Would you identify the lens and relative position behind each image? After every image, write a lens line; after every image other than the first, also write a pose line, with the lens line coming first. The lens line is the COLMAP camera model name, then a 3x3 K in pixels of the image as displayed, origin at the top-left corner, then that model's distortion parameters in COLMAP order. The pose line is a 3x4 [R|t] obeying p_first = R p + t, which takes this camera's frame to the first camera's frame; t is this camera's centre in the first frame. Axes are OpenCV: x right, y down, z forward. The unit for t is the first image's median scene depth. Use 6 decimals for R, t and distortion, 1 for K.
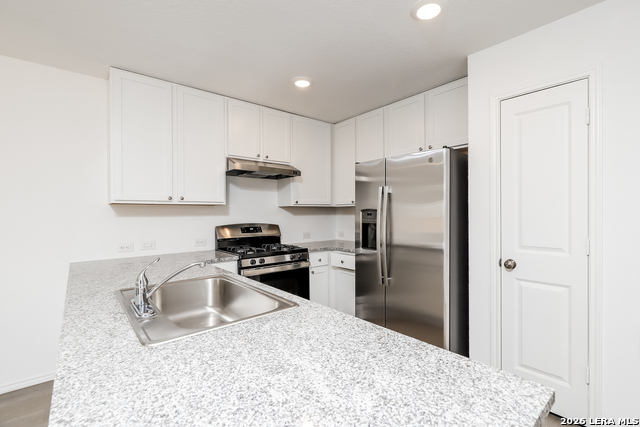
lens RADIAL K [[293.1, 0, 330.7], [0, 293.1, 214.5], [0, 0, 1]] dist [-0.000141, 0.000018]
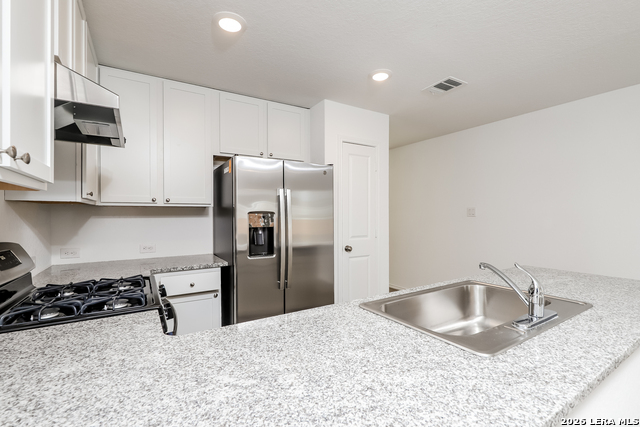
lens RADIAL K [[293.1, 0, 330.7], [0, 293.1, 214.5], [0, 0, 1]] dist [-0.000141, 0.000018]
pose [[0.133019, 0.009082, 0.991072, -0.958883], [0.006077, 0.999932, -0.009979, 0.002641], [-0.991095, 0.007350, 0.132955, 0.891833]]
